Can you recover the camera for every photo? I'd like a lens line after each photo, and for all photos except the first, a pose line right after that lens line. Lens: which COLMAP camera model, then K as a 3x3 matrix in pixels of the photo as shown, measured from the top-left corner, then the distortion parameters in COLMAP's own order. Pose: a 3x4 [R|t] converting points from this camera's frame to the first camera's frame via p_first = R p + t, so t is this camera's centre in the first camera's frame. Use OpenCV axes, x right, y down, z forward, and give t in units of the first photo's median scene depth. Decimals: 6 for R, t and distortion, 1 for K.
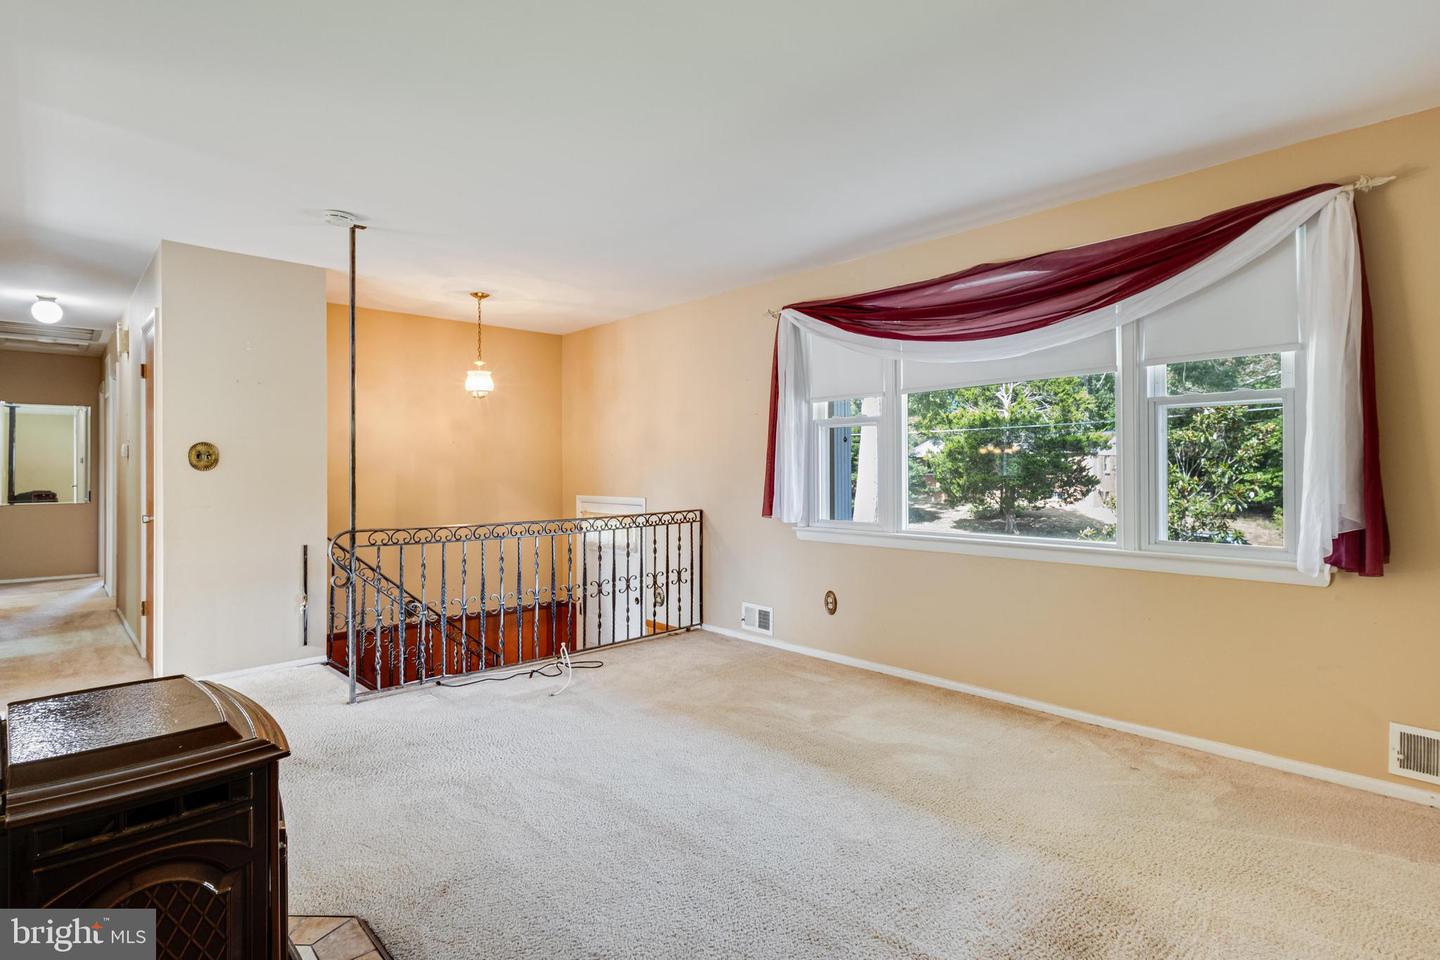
lens RADIAL K [[719.1, 0, 719.6], [0, 719.1, 457.5], [0, 0, 1]] dist [0.001833, -0.000934]
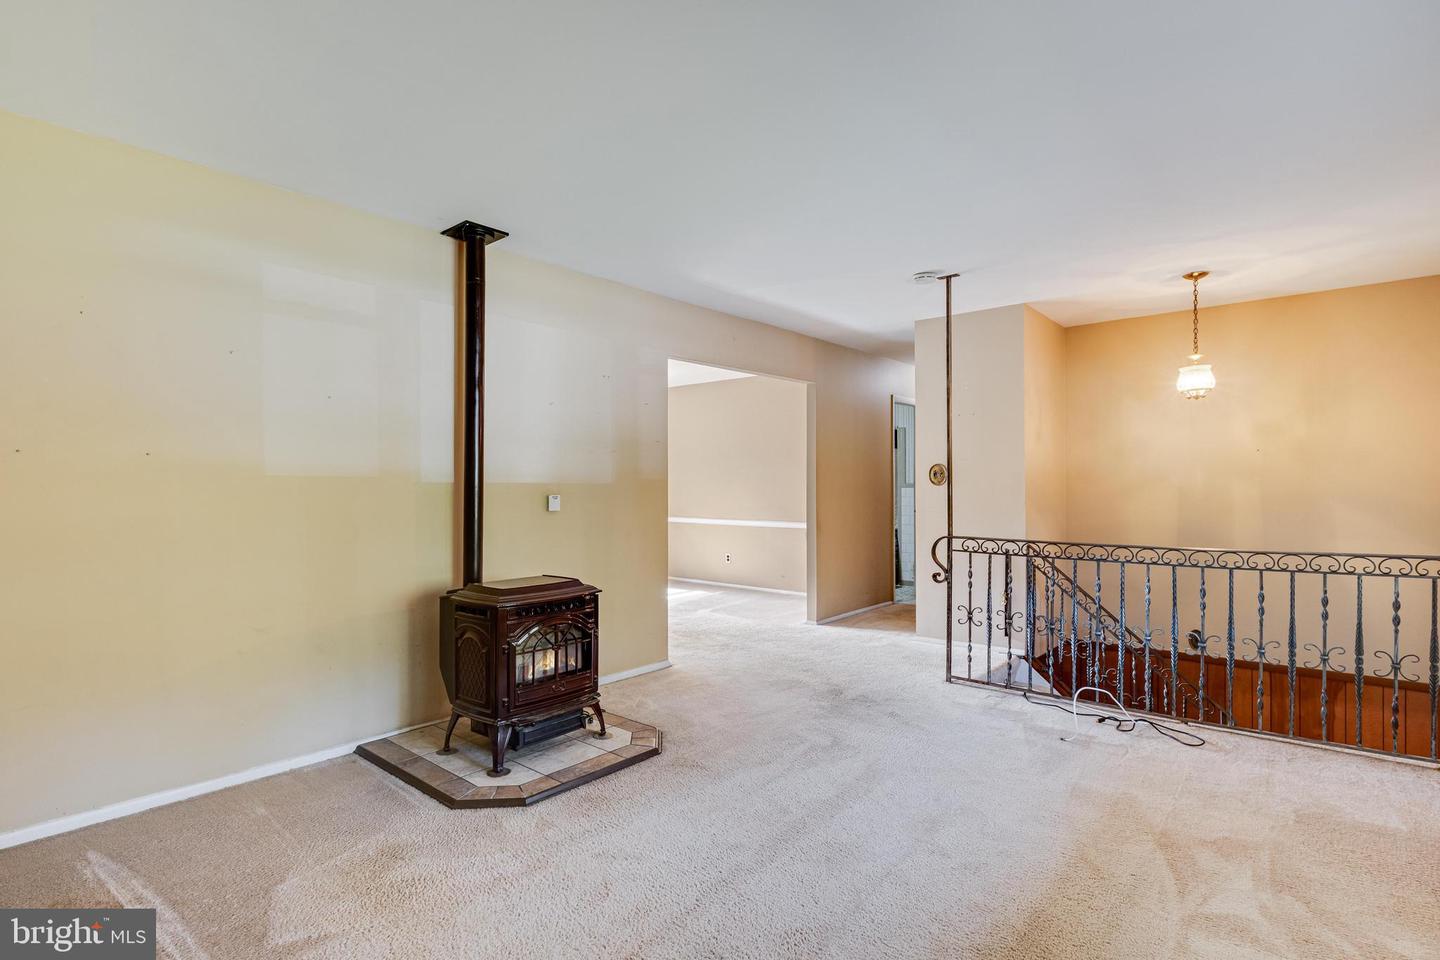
lens RADIAL K [[719.1, 0, 722.9], [0, 719.1, 483.5], [0, 0, 1]] dist [0.001833, -0.000934]
pose [[0.099241, 0.001233, -0.995063, 0.570473], [0.023684, 0.999713, 0.003601, 0.000507], [0.994782, -0.023924, 0.099183, 0.467126]]
